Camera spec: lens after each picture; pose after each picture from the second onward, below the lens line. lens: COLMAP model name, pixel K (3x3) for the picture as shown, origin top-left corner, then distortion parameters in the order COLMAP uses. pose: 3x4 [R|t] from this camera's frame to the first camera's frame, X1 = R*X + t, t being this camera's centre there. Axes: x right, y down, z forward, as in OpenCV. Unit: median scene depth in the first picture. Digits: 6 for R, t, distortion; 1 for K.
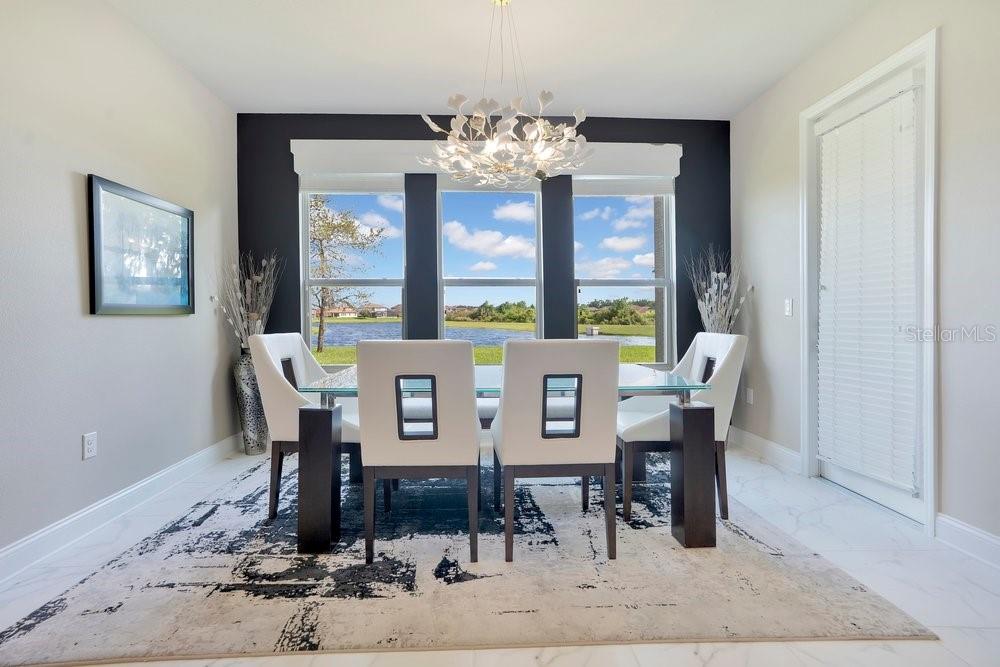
lens RADIAL K [[481.2, 0, 493.2], [0, 481.2, 317.9], [0, 0, 1]] dist [-0.031824, 0.004080]
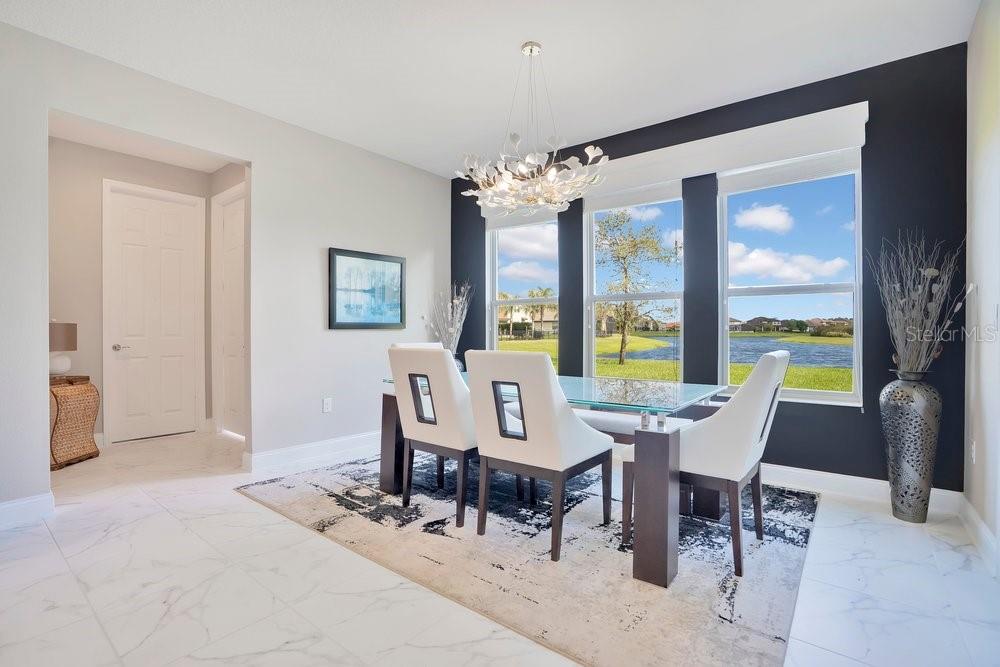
lens RADIAL K [[481.2, 0, 486.2], [0, 481.2, 328.0], [0, 0, 1]] dist [-0.031824, 0.004080]
pose [[0.737519, -0.000353, -0.675326, 0.720120], [-0.005113, 0.999968, -0.006106, -0.004456], [0.675307, 0.007956, 0.737494, 0.094922]]
